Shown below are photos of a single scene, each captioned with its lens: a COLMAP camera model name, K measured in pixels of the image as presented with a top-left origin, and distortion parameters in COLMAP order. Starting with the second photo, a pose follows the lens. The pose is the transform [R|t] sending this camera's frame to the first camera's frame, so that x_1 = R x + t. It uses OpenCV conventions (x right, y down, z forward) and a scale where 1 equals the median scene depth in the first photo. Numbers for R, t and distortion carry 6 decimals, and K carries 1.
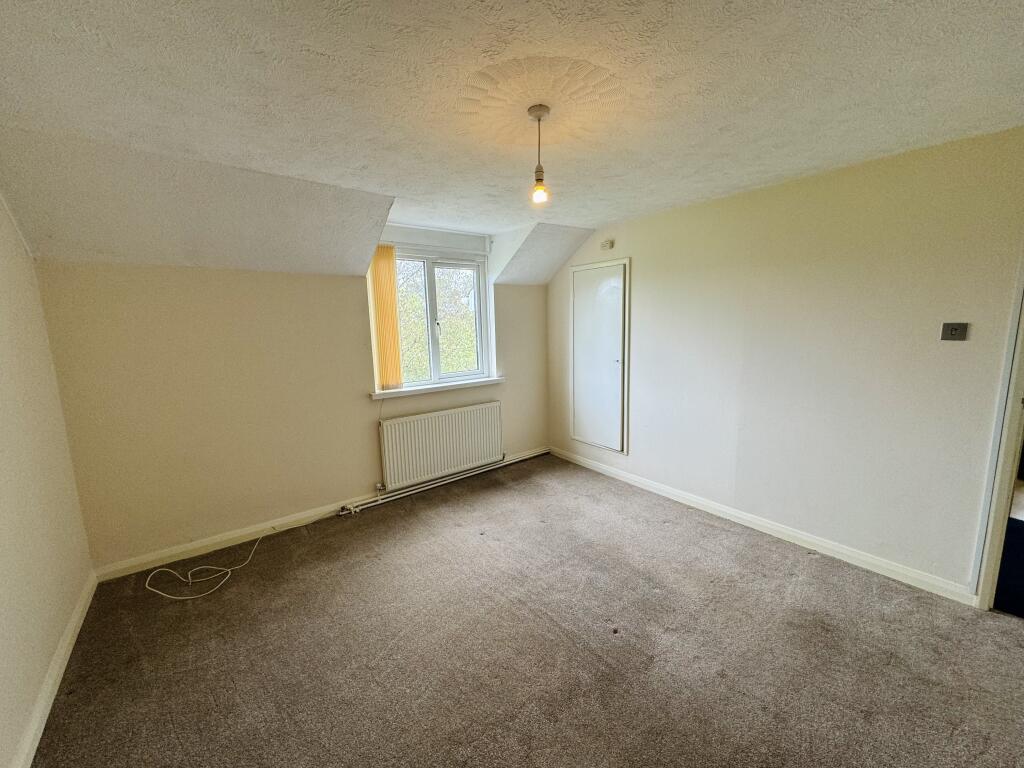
lens RADIAL K [[408.2, 0, 510.4], [0, 408.2, 383.1], [0, 0, 1]] dist [0.001694, 0.000275]
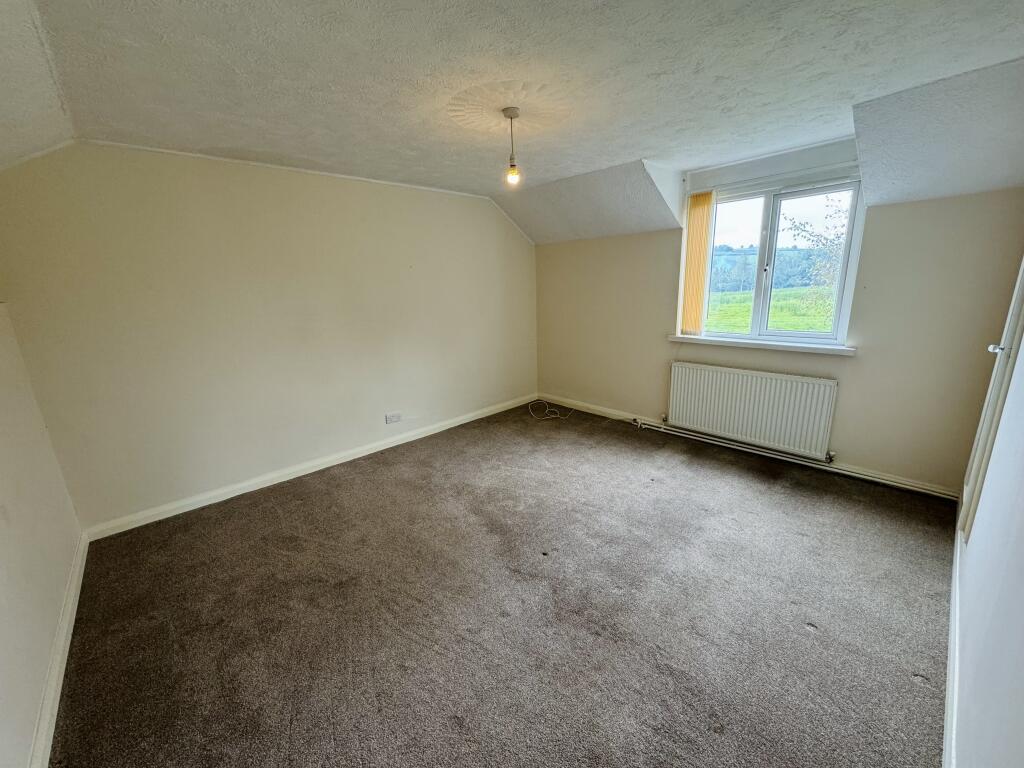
lens RADIAL K [[408.2, 0, 510.4], [0, 408.2, 383.1], [0, 0, 1]] dist [0.001694, 0.000275]
pose [[0.090499, 0.257662, -0.961988, 0.723685], [-0.116405, 0.962067, 0.246732, -0.072697], [0.989070, 0.089651, 0.117059, 0.429289]]
